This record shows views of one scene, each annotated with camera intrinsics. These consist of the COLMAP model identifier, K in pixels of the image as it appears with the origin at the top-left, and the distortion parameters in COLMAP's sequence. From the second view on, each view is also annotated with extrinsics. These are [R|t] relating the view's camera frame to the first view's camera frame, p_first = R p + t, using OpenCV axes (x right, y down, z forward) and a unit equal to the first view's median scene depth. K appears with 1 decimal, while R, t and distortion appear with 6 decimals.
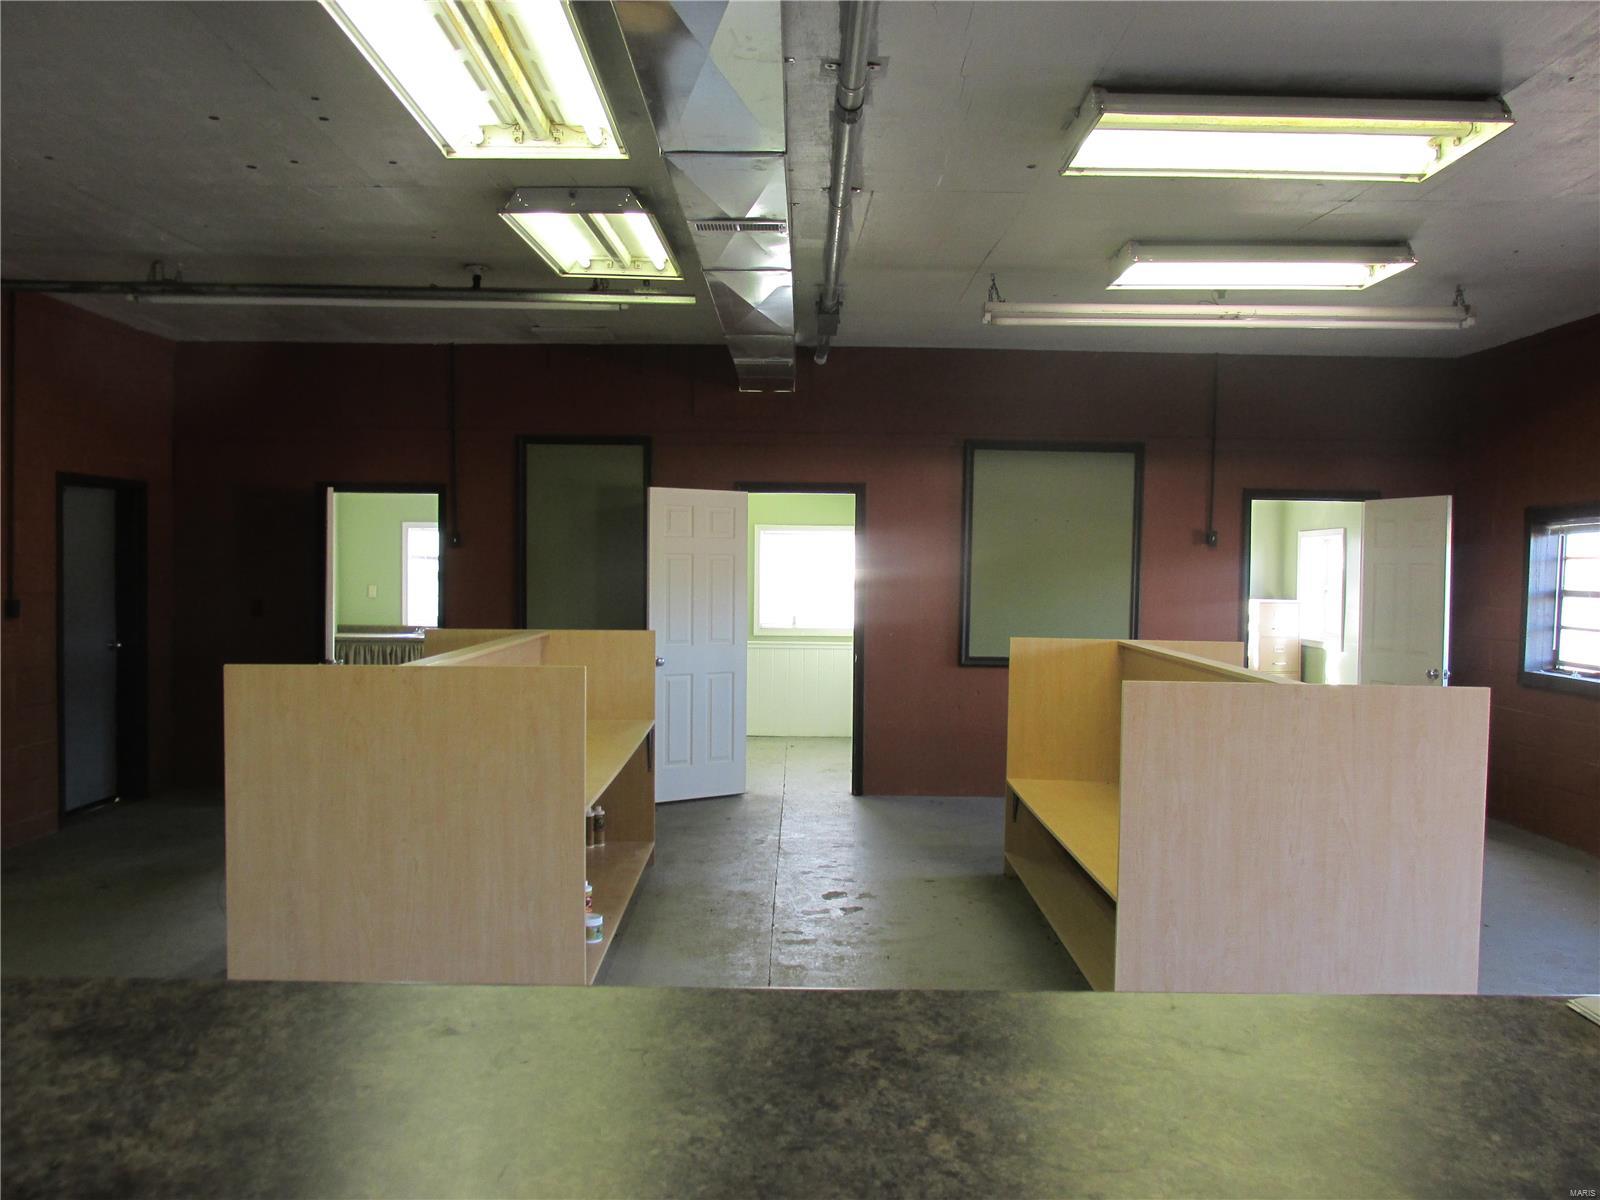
lens RADIAL K [[1327.9, 0, 800.2], [0, 1327.9, 602.1], [0, 0, 1]] dist [-0.035720, 0.013964]
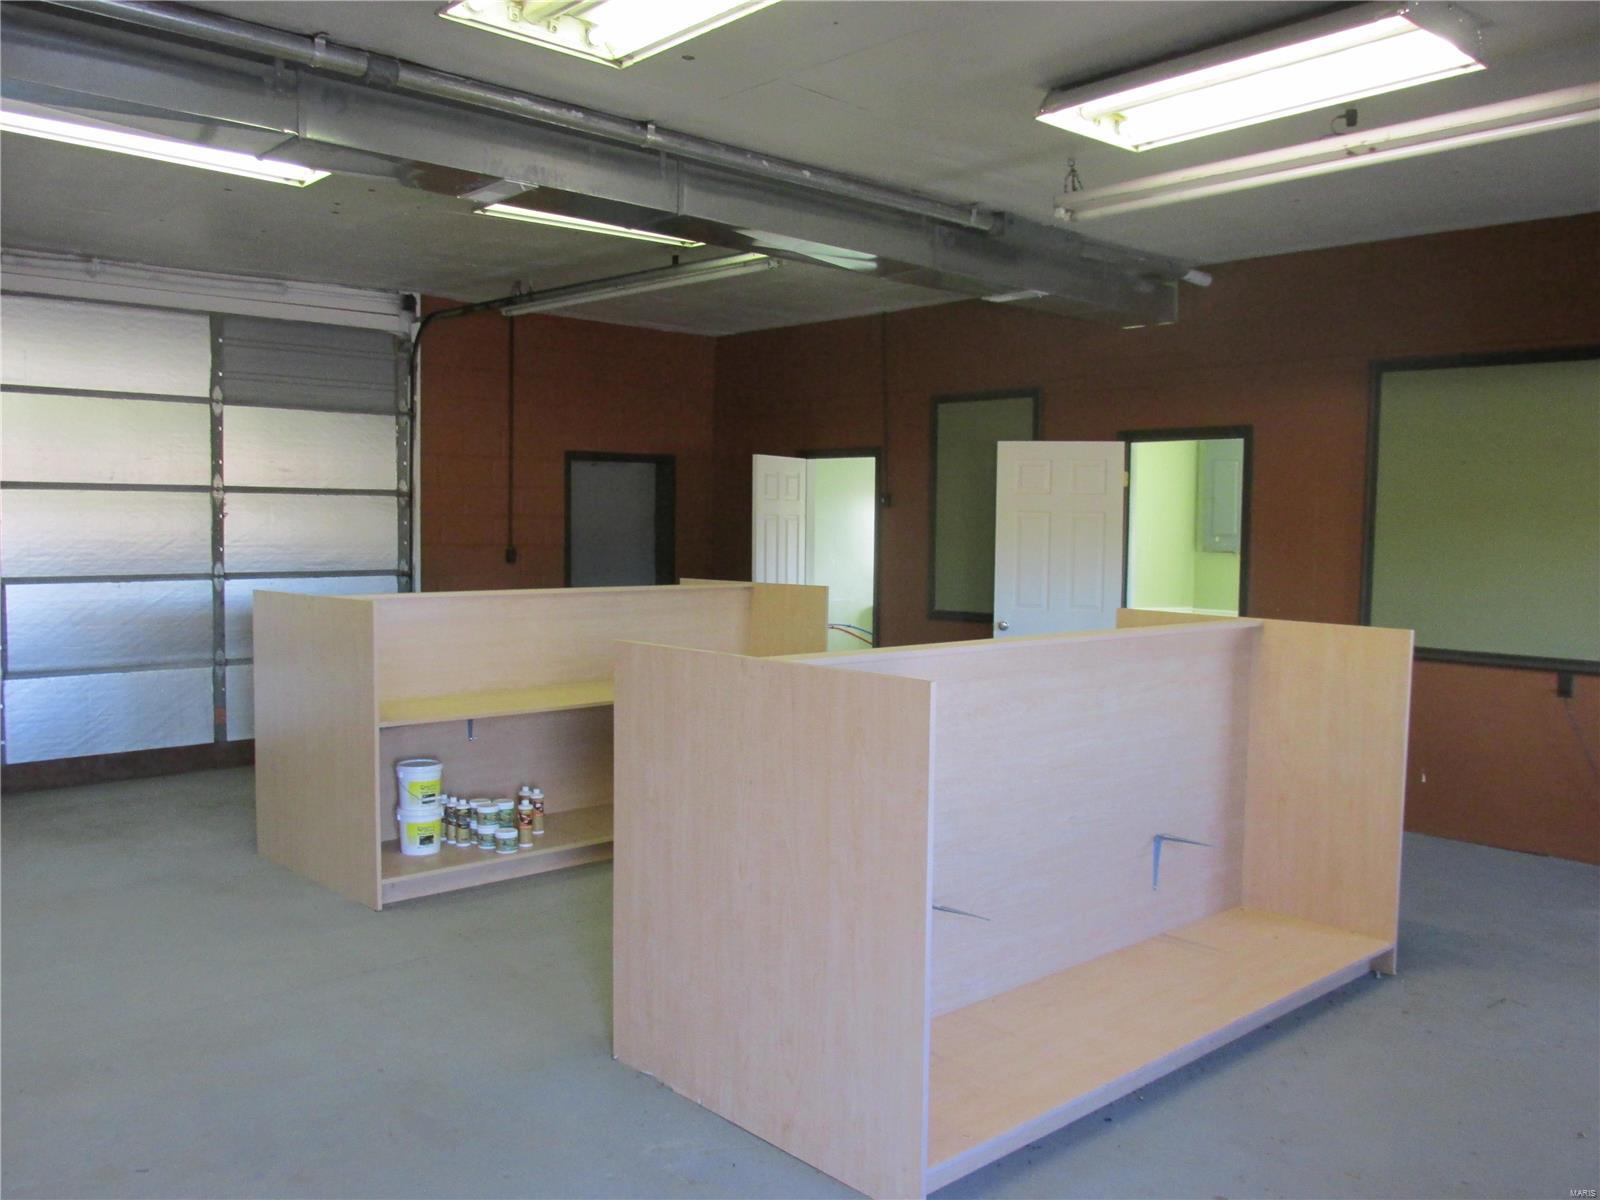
lens RADIAL K [[1327.9, 0, 800.0], [0, 1327.9, 599.5], [0, 0, 1]] dist [-0.035720, 0.013964]
pose [[0.690356, 0.039676, -0.722381, 0.481711], [-0.027732, 0.999212, 0.028379, 0.003134], [0.722938, 0.000442, 0.690913, 0.245782]]
